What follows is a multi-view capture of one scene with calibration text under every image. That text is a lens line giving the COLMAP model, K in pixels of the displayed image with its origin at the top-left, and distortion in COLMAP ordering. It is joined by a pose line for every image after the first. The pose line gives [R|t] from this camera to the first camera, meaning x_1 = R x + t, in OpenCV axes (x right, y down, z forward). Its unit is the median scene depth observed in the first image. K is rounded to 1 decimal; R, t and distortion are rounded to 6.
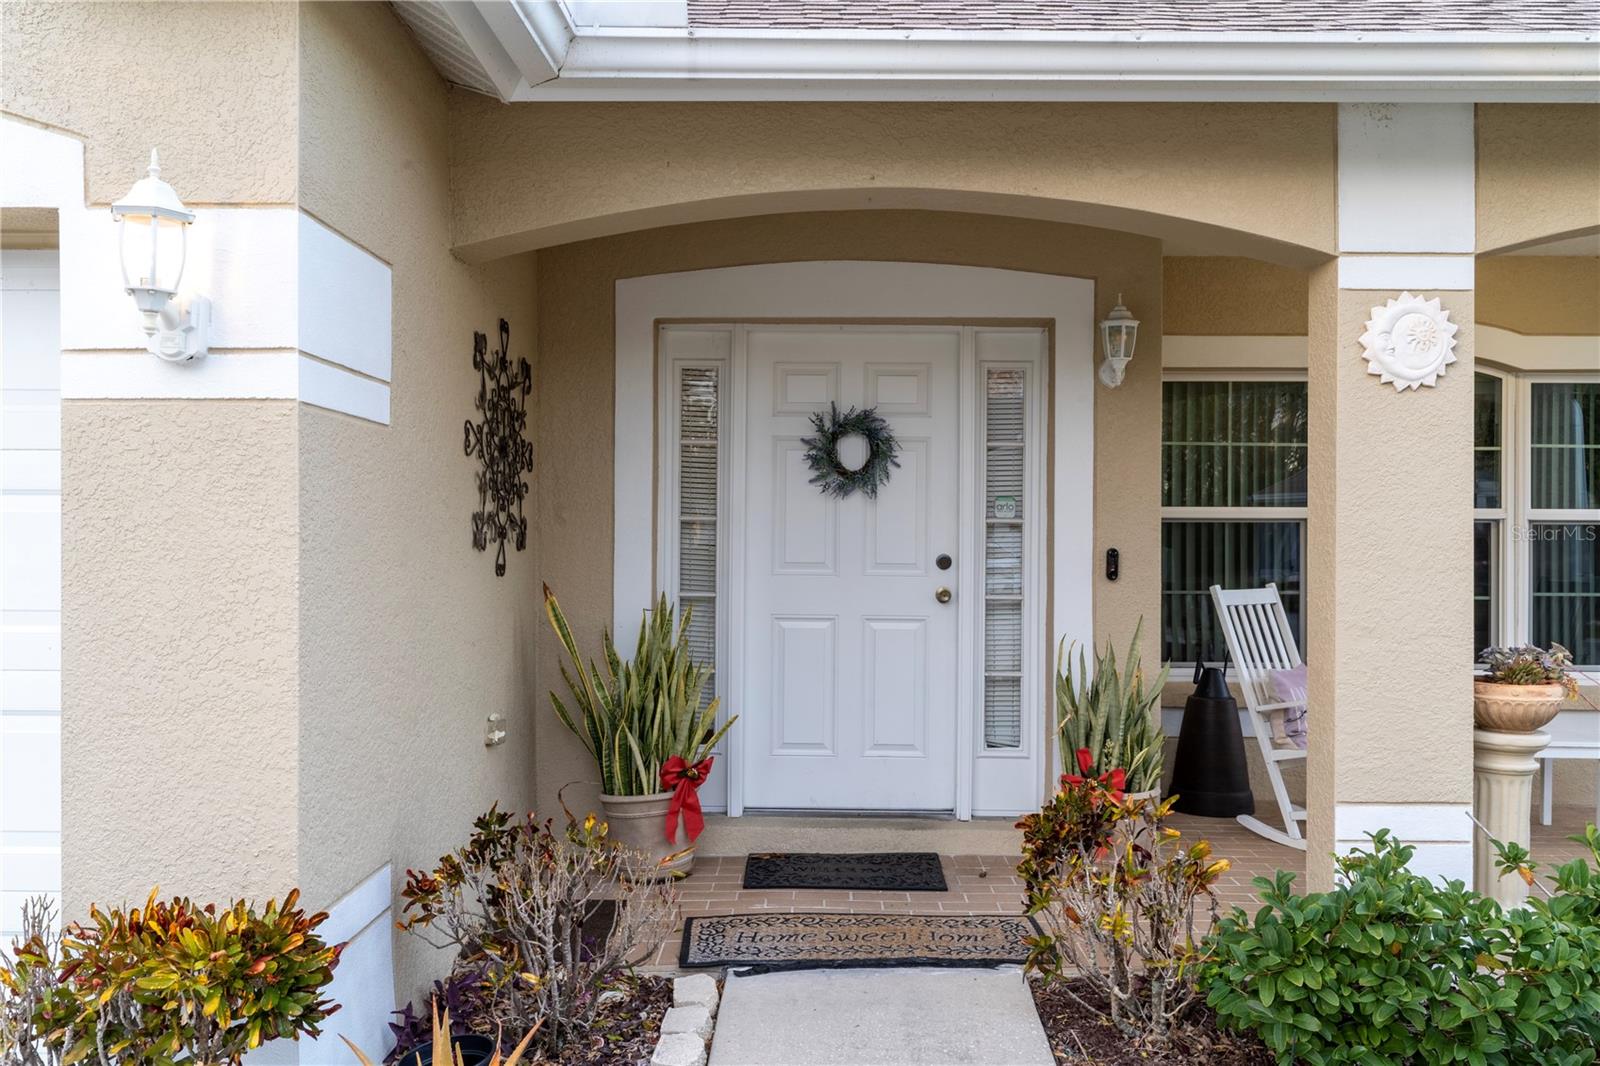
lens RADIAL K [[1285.4, 0, 772.5], [0, 1285.4, 539.2], [0, 0, 1]] dist [-0.000371, -0.001880]
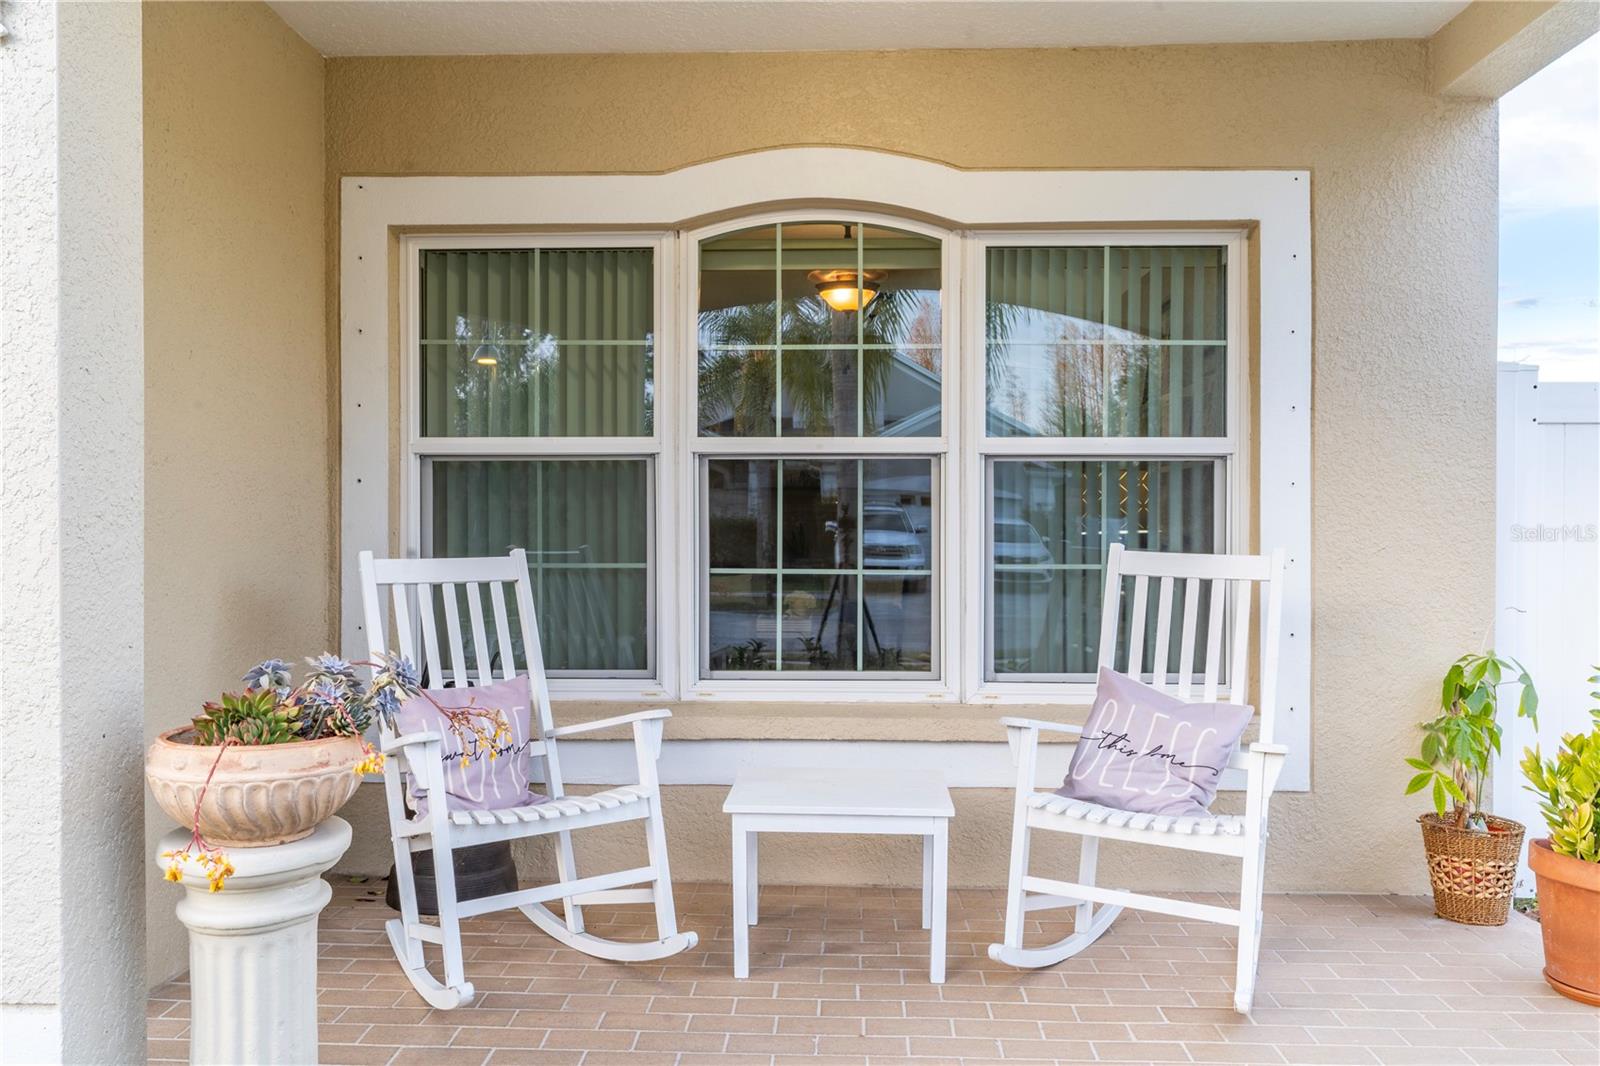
lens RADIAL K [[1285.4, 0, 790.7], [0, 1285.4, 538.9], [0, 0, 1]] dist [-0.000371, -0.001880]
pose [[0.999879, -0.003590, -0.015125, 0.592803], [0.003742, 0.999943, 0.010000, 0.025740], [0.015088, -0.010055, 0.999836, 0.400785]]
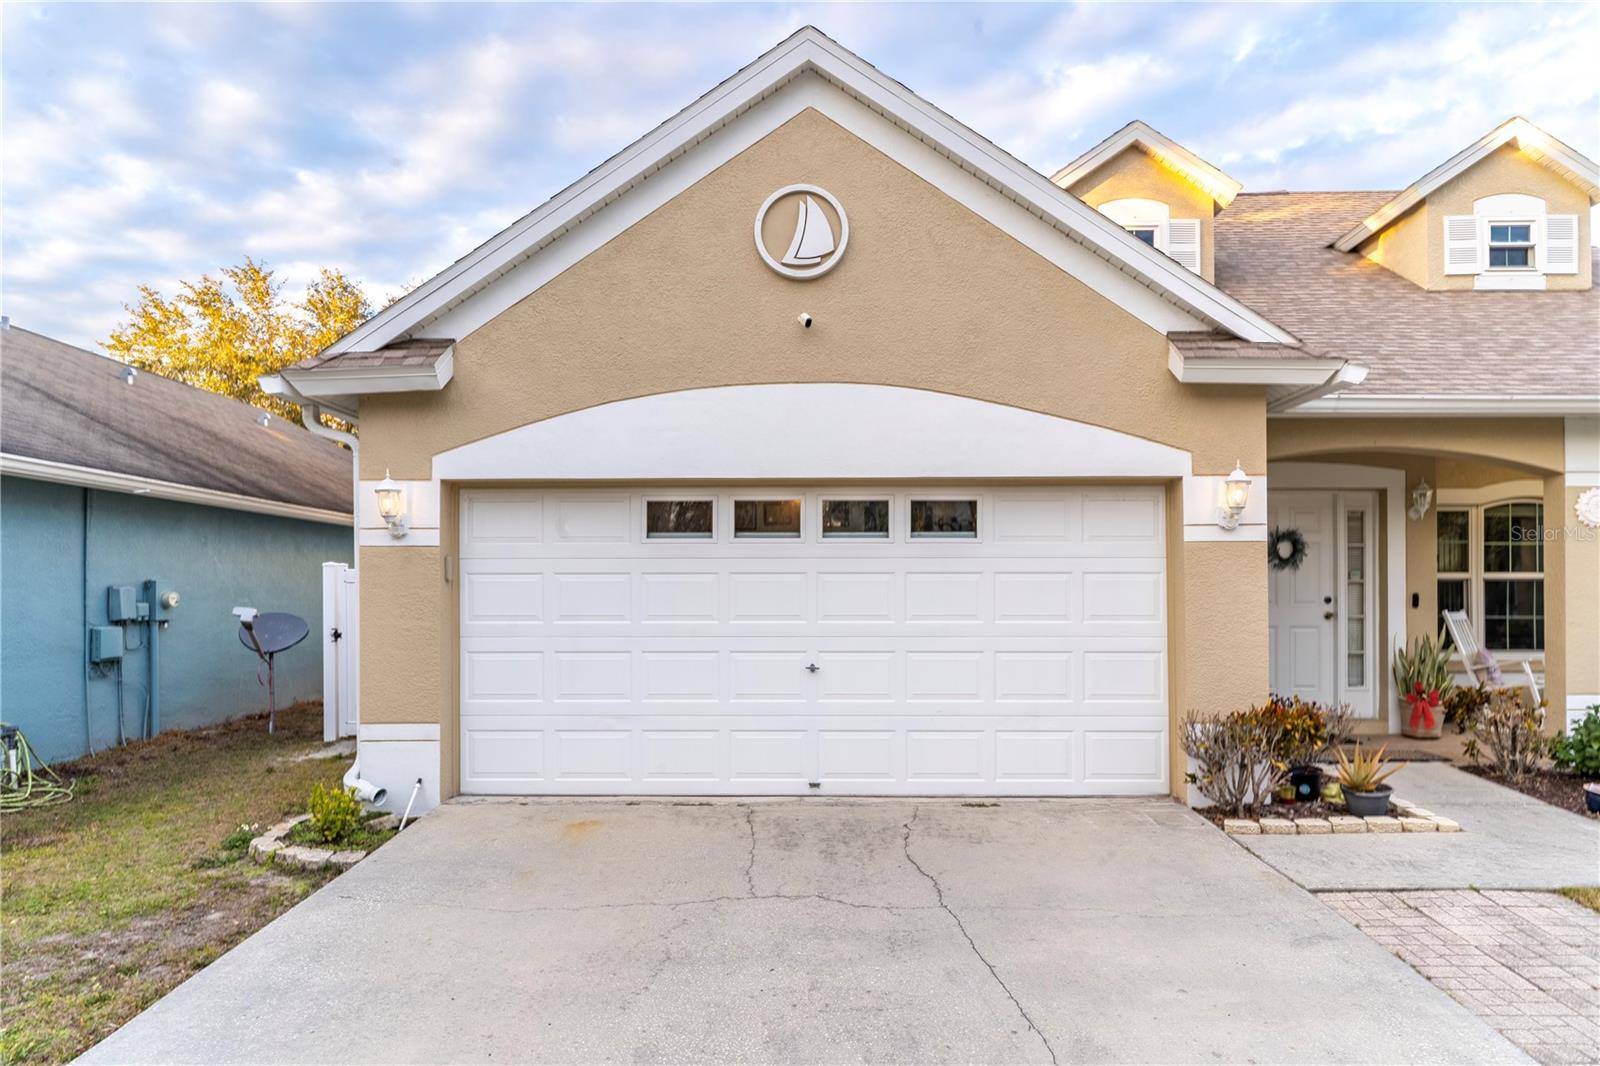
lens RADIAL K [[995.3, 0, 779.7], [0, 995.3, 587.1], [0, 0, 1]] dist [-0.009758, 0.004152]
pose [[0.999908, -0.006128, -0.012097, -0.767418], [0.006028, 0.999948, -0.008250, 0.004178], [0.012147, 0.008176, 0.999893, -0.675090]]
